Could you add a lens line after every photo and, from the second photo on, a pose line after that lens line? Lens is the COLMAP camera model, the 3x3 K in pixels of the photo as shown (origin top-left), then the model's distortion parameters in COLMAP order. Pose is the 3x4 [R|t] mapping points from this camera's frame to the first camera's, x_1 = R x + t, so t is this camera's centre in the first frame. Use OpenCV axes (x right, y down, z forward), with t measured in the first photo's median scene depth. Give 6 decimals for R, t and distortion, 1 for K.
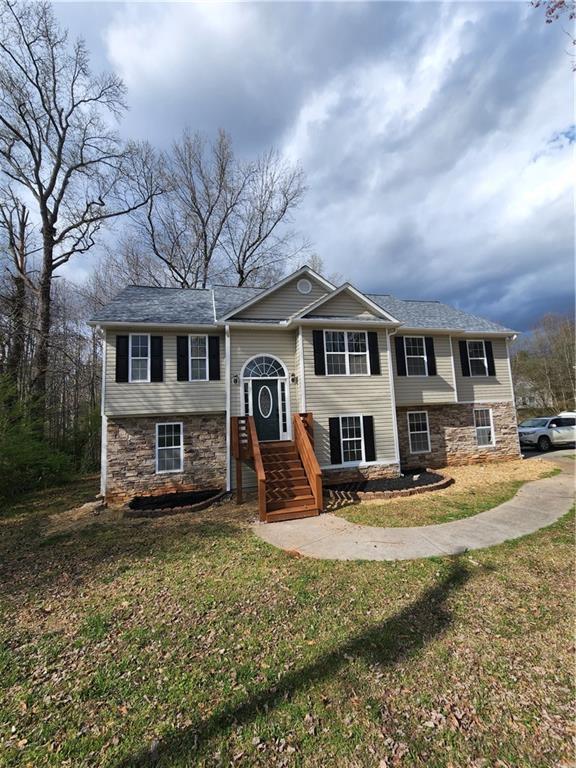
lens RADIAL K [[316.1, 0, 288.7], [0, 316.1, 378.0], [0, 0, 1]] dist [-0.008962, 0.001450]
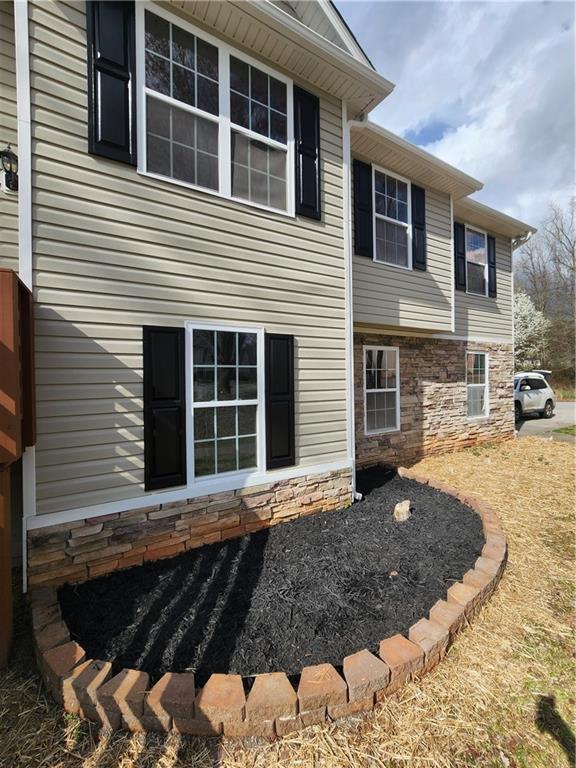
lens RADIAL K [[316.1, 0, 292.9], [0, 316.1, 379.4], [0, 0, 1]] dist [-0.008962, 0.001450]
pose [[0.957859, 0.028636, 0.285809, 0.169216], [-0.060978, 0.992610, 0.104910, 0.130609], [-0.280693, -0.117917, 0.952527, 0.673638]]
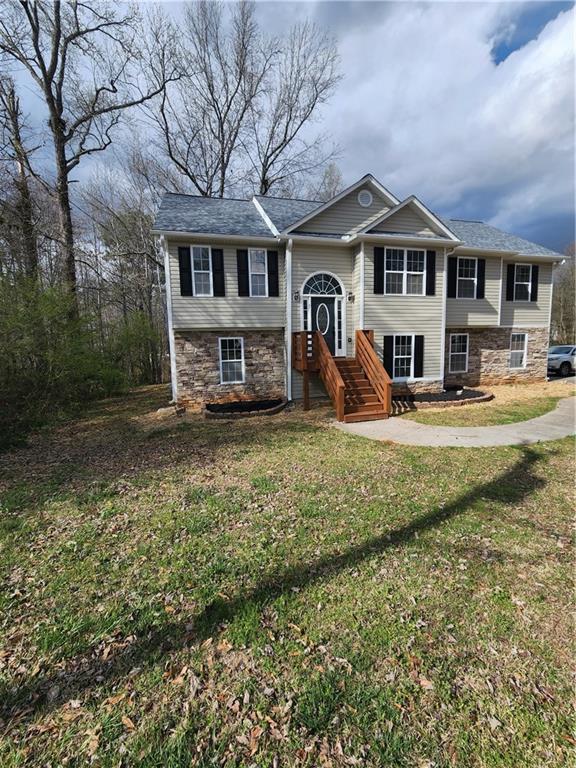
lens RADIAL K [[316.1, 0, 289.0], [0, 316.1, 377.5], [0, 0, 1]] dist [-0.008962, 0.001450]
pose [[0.999676, 0.021567, 0.013546, -0.193475], [-0.024028, 0.974993, 0.220934, 0.034991], [-0.008442, -0.221188, 0.975195, -0.048779]]
